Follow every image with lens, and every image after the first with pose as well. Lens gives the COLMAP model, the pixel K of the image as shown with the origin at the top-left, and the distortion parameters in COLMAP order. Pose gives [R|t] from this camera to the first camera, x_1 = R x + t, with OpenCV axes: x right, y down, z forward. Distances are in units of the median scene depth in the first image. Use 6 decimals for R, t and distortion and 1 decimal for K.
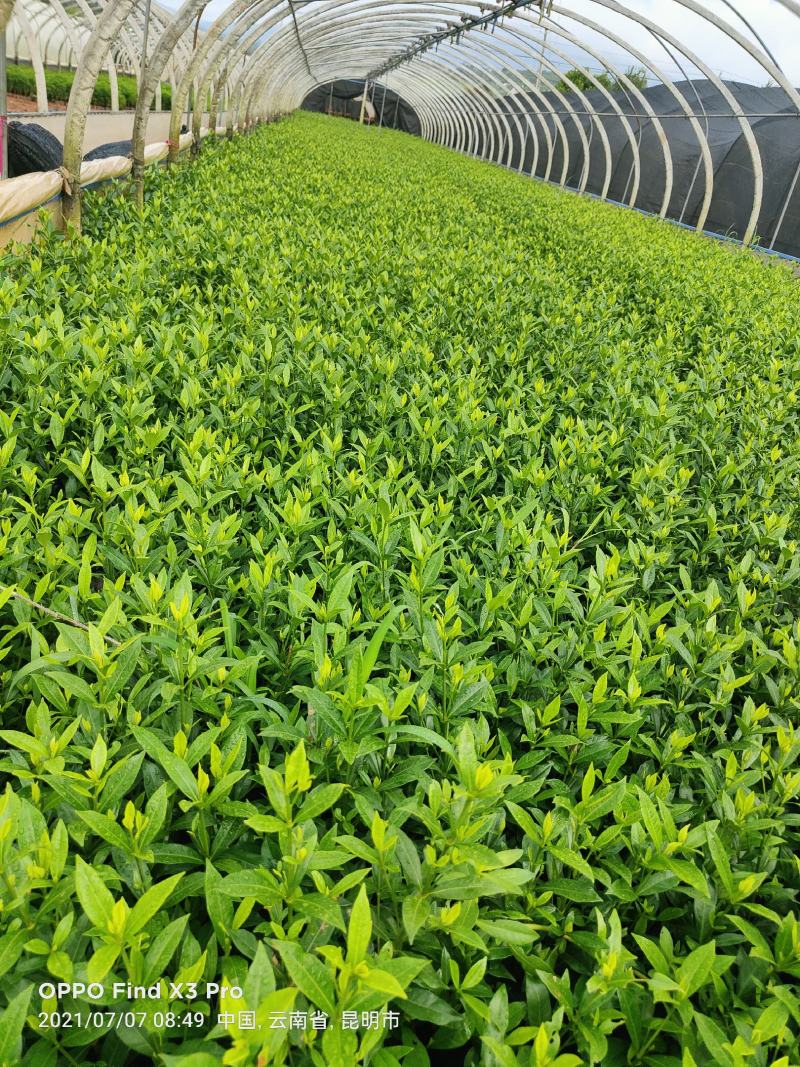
lens RADIAL K [[776.3, 0, 396.4], [0, 776.3, 550.5], [0, 0, 1]] dist [0.025561, 0.006568]
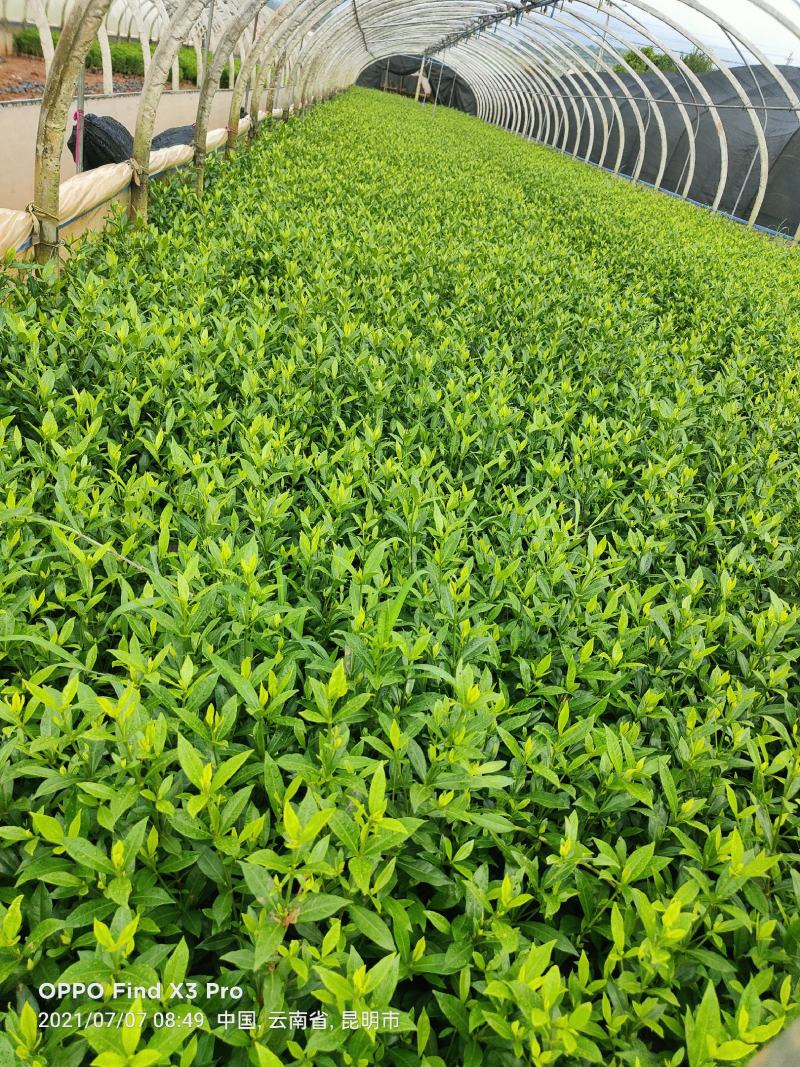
lens RADIAL K [[785.9, 0, 400.0], [0, 785.9, 533.5], [0, 0, 1]] dist [0.092056, 0.001416]
pose [[0.998127, 0.045005, -0.041430, 0.008715], [-0.045012, 0.998986, 0.000780, 0.004656], [0.041424, 0.001087, 0.999141, -0.119401]]
